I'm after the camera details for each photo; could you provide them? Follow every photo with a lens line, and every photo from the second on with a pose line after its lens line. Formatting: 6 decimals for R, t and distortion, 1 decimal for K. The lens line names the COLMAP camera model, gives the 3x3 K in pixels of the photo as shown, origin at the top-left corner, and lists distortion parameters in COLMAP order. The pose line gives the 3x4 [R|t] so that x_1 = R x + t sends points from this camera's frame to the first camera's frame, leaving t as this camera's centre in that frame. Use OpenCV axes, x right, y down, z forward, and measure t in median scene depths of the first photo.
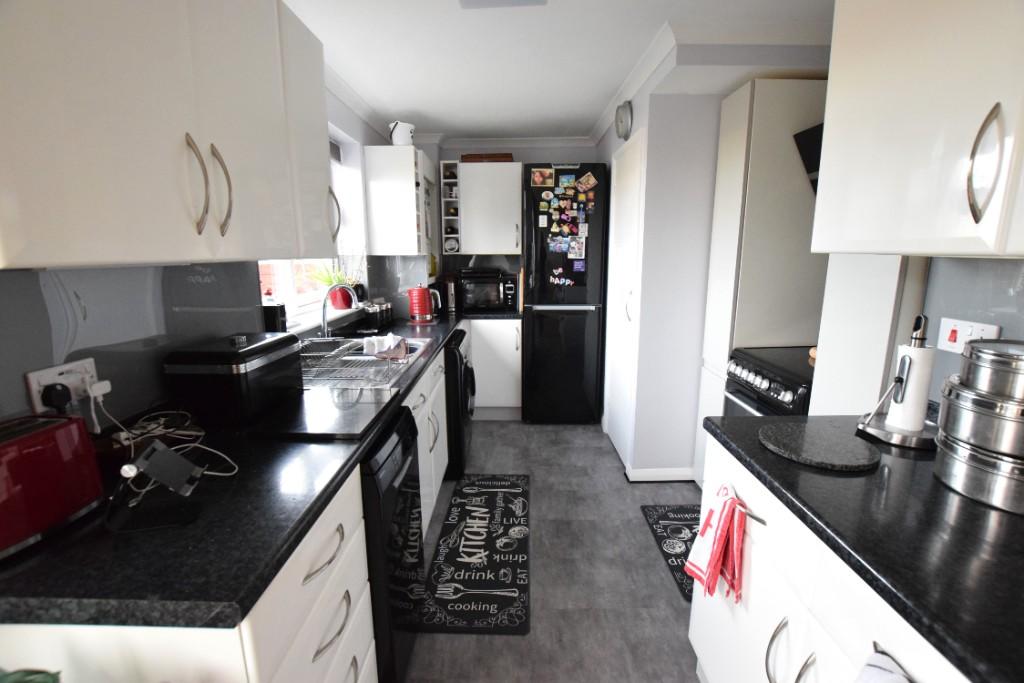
lens RADIAL K [[445.7, 0, 519.3], [0, 445.7, 338.8], [0, 0, 1]] dist [-0.032741, 0.000063]
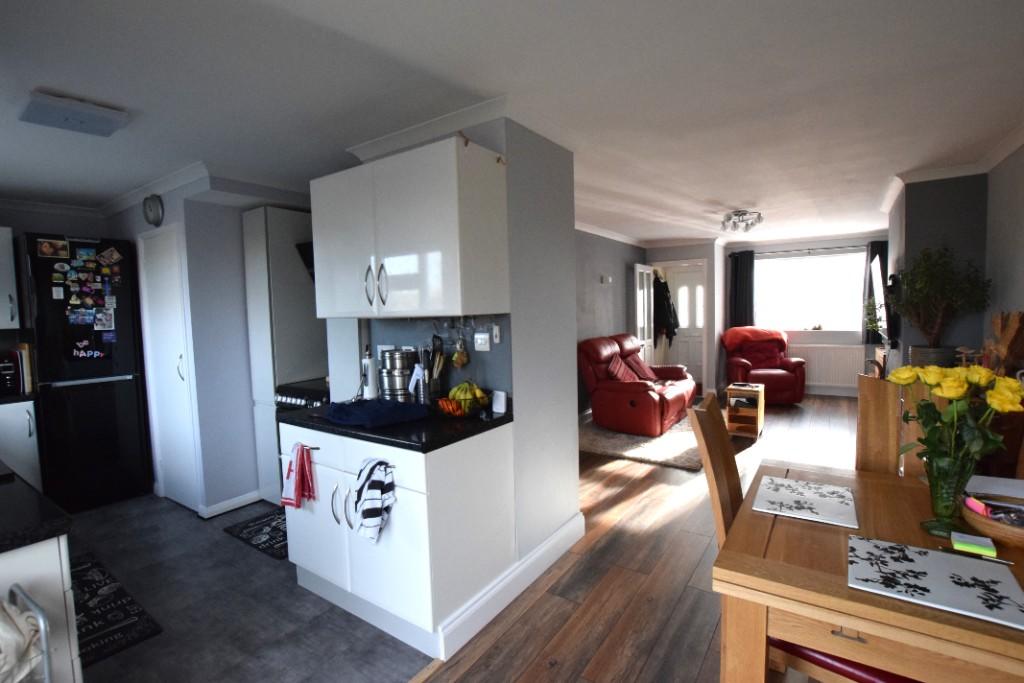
lens RADIAL K [[445.7, 0, 505.6], [0, 445.7, 347.3], [0, 0, 1]] dist [-0.032741, 0.000063]
pose [[0.554136, -0.072777, 0.829239, -0.208224], [0.179793, 0.983121, -0.033863, 0.060555], [-0.812778, 0.167856, 0.557868, -0.307206]]
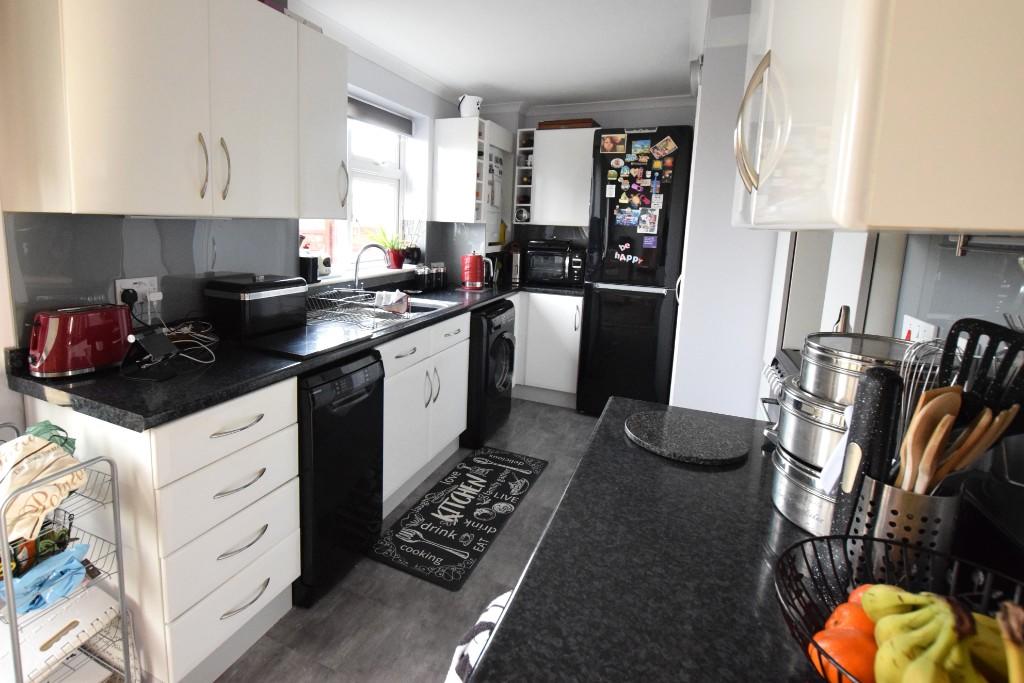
lens RADIAL K [[502.7, 0, 452.1], [0, 502.7, 296.2], [0, 0, 1]] dist [-0.042523, -0.000126]
pose [[0.903122, 0.094777, -0.418794, 0.231937], [-0.115239, 0.993053, -0.023775, 0.011491], [0.413632, 0.069734, 0.907770, -0.050324]]
